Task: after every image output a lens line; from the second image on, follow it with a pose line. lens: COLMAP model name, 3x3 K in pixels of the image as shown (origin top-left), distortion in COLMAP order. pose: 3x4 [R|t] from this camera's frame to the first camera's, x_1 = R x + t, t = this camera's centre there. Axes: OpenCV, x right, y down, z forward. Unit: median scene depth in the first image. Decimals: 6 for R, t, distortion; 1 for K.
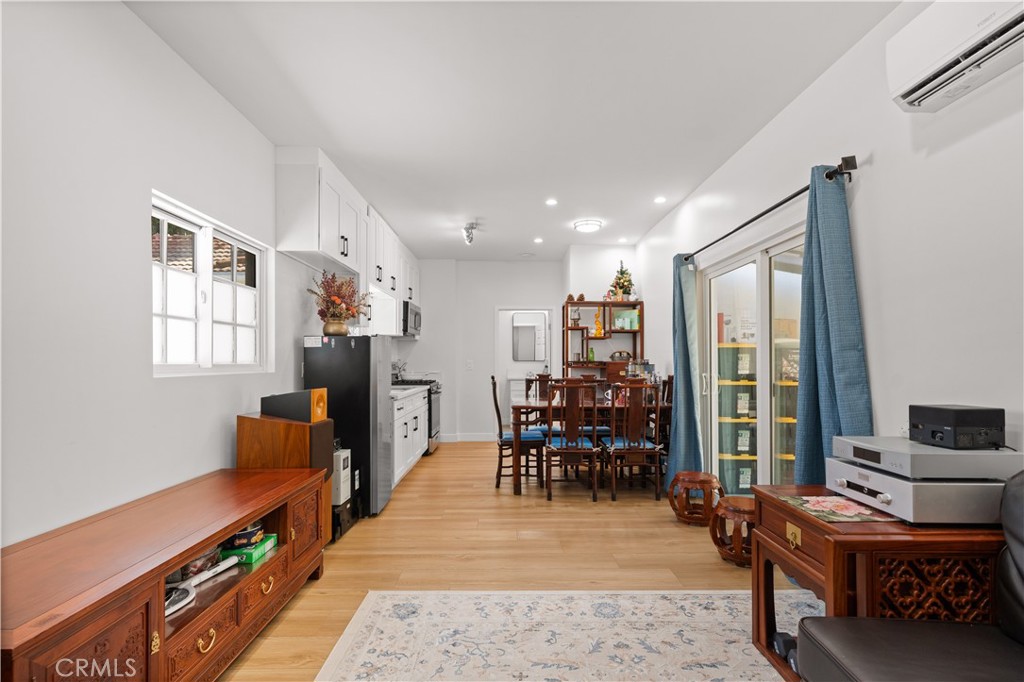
lens RADIAL K [[481.0, 0, 511.0], [0, 481.0, 362.0], [0, 0, 1]] dist [-0.000250, -0.000422]
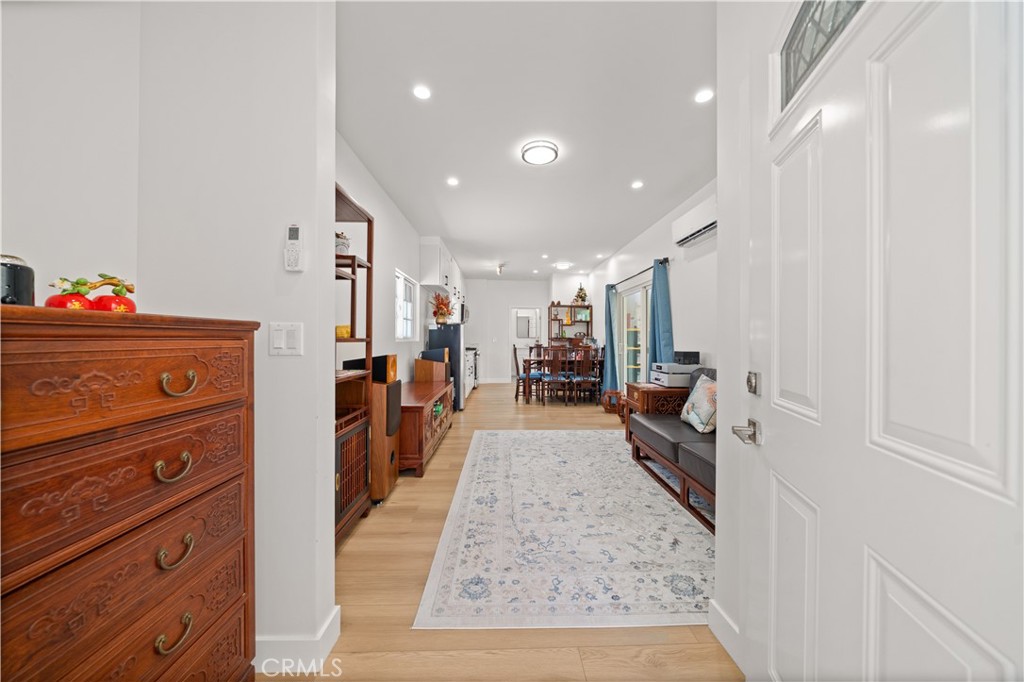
lens RADIAL K [[346.1, 0, 514.6], [0, 346.1, 338.3], [0, 0, 1]] dist [-0.014609, -0.000034]
pose [[0.999508, 0.005833, 0.030832, -0.079364], [-0.005745, 0.999979, -0.002949, 0.007899], [-0.030848, 0.002770, 0.999520, -0.397541]]
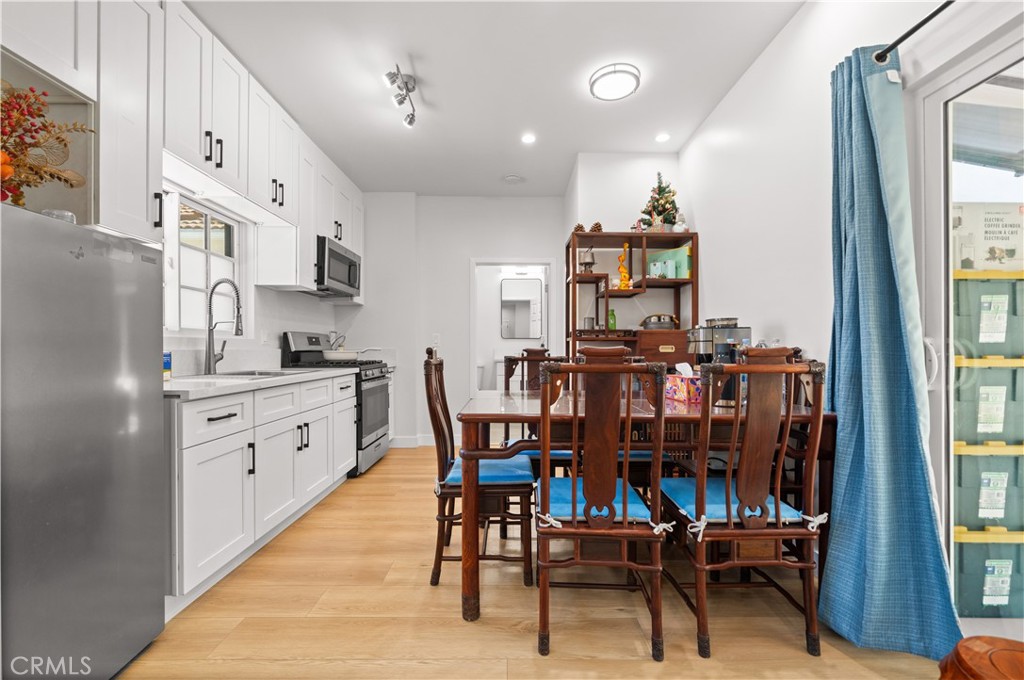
lens RADIAL K [[410.9, 0, 509.2], [0, 410.9, 346.3], [0, 0, 1]] dist [-0.001889, -0.000001]
pose [[0.999937, 0.001910, -0.011104, 0.048375], [-0.002007, 0.999960, -0.008751, 0.031338], [0.011087, 0.008773, 0.999900, 0.586765]]
